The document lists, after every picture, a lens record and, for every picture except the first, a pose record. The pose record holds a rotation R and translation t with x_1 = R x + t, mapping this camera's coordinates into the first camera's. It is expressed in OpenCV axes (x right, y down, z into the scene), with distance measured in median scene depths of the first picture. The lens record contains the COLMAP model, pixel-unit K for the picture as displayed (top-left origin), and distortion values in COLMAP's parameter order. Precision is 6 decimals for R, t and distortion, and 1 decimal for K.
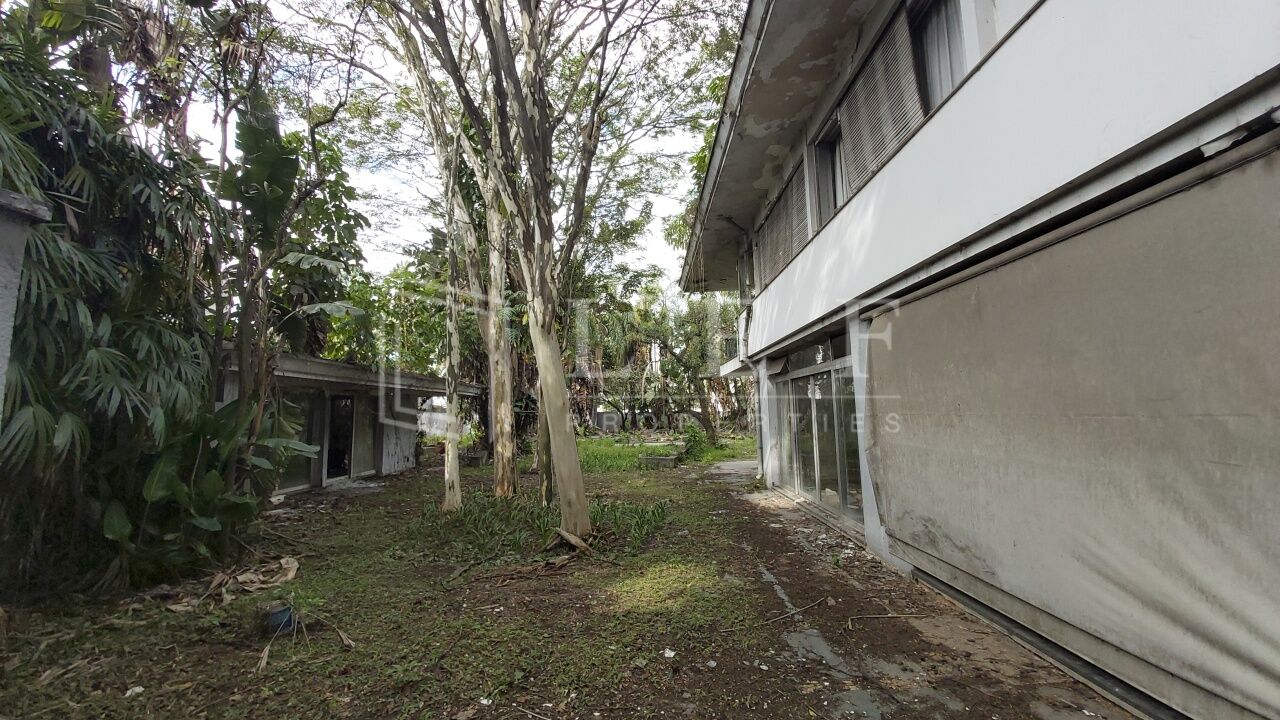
lens RADIAL K [[495.0, 0, 637.2], [0, 495.0, 358.2], [0, 0, 1]] dist [-0.007165, -0.001371]
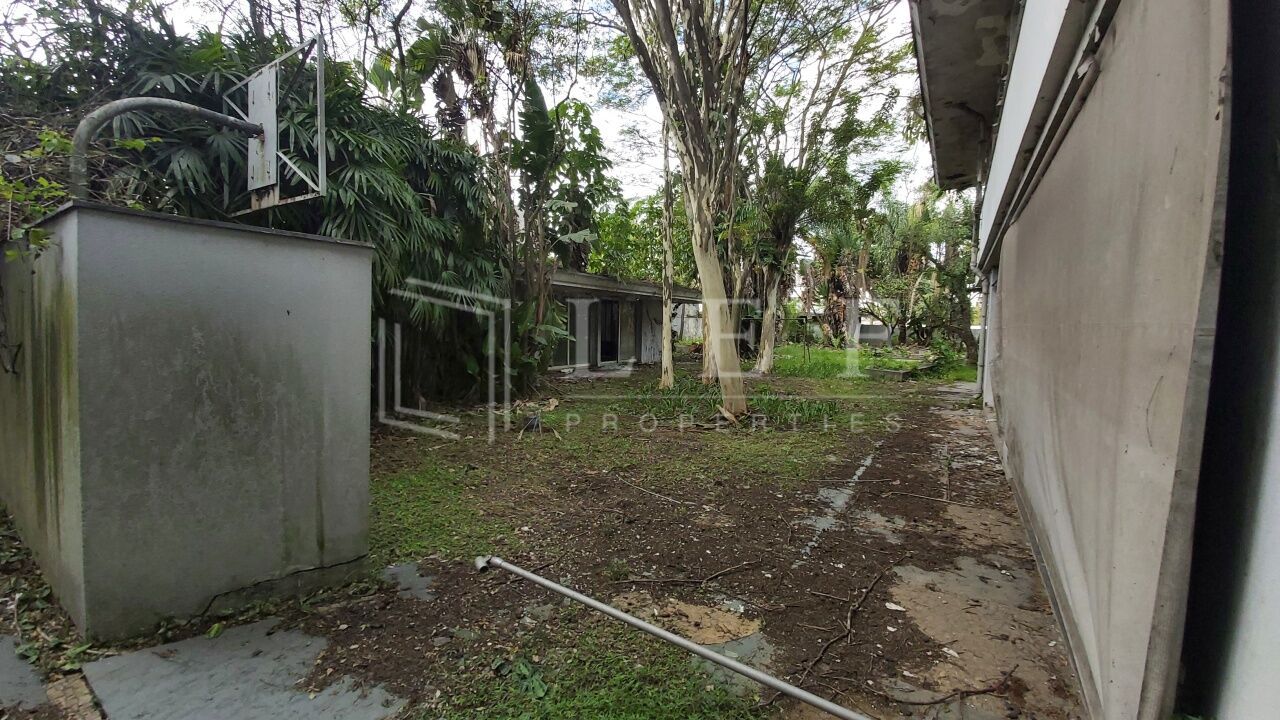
lens RADIAL K [[495.0, 0, 641.6], [0, 495.0, 361.7], [0, 0, 1]] dist [-0.007165, -0.001371]
pose [[0.854998, 0.081791, -0.512141, 0.342714], [0.015795, 0.982922, 0.183345, -0.007491], [0.518390, -0.164849, 0.839105, -0.181879]]
